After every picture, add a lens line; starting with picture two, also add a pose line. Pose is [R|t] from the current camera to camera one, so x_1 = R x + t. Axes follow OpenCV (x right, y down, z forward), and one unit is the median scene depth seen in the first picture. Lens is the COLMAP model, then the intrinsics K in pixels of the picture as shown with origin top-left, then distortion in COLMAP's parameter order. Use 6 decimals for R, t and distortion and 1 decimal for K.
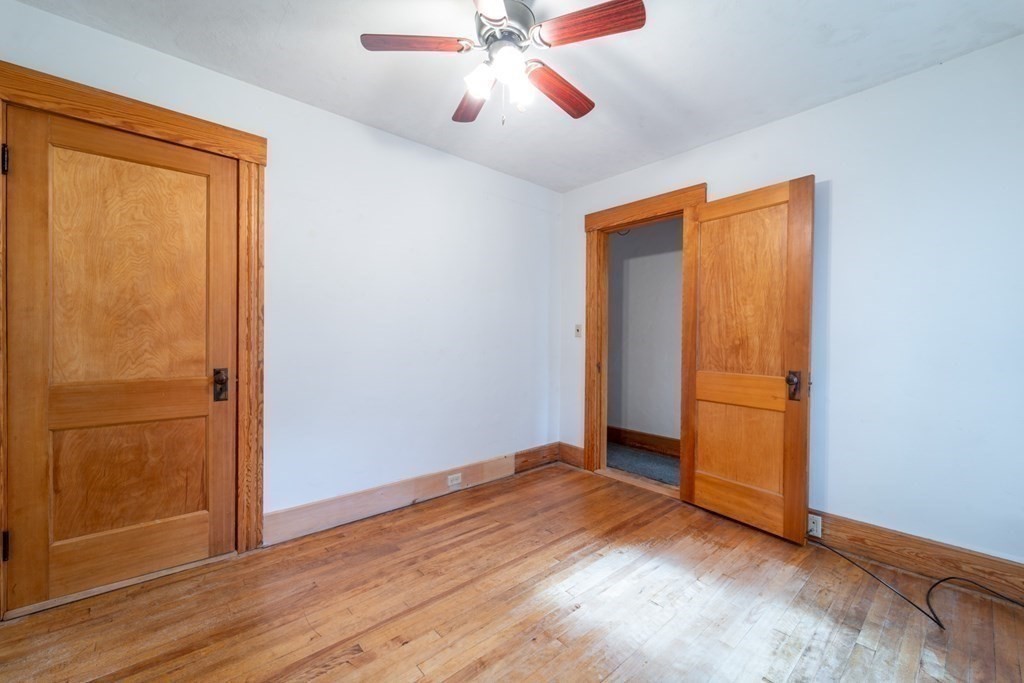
lens RADIAL K [[409.1, 0, 512.1], [0, 409.1, 339.9], [0, 0, 1]] dist [0.006294, -0.002786]
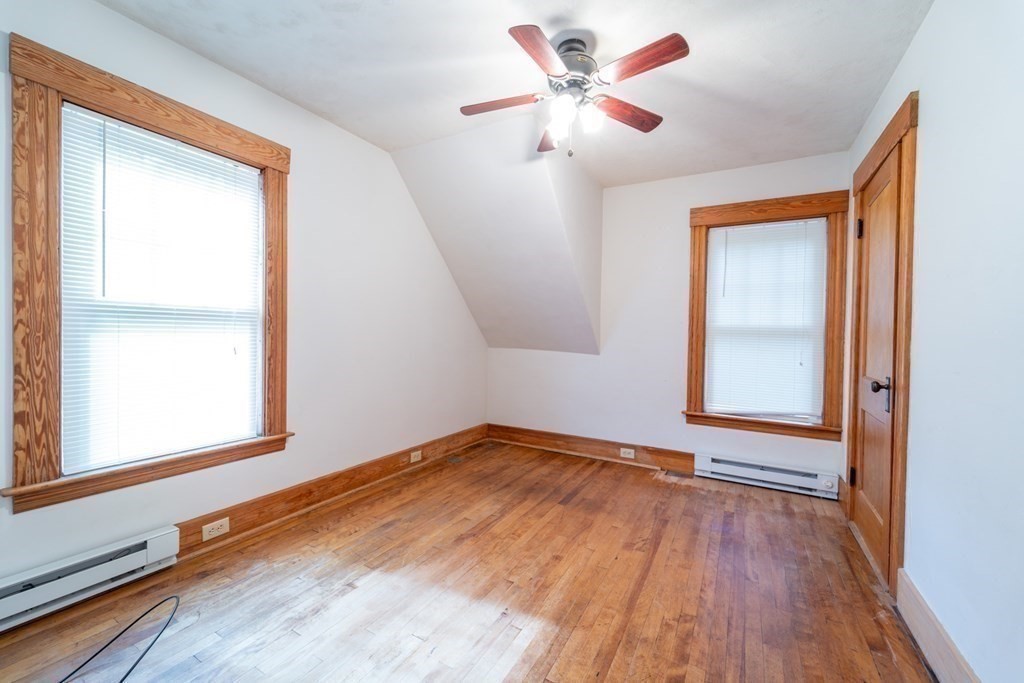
lens RADIAL K [[409.1, 0, 512.1], [0, 409.1, 339.9], [0, 0, 1]] dist [0.006294, -0.002786]
pose [[-0.945223, -0.021899, -0.325689, 0.504009], [-0.026985, 0.999574, 0.011107, 0.003180], [0.325308, 0.019288, -0.945412, 2.058415]]
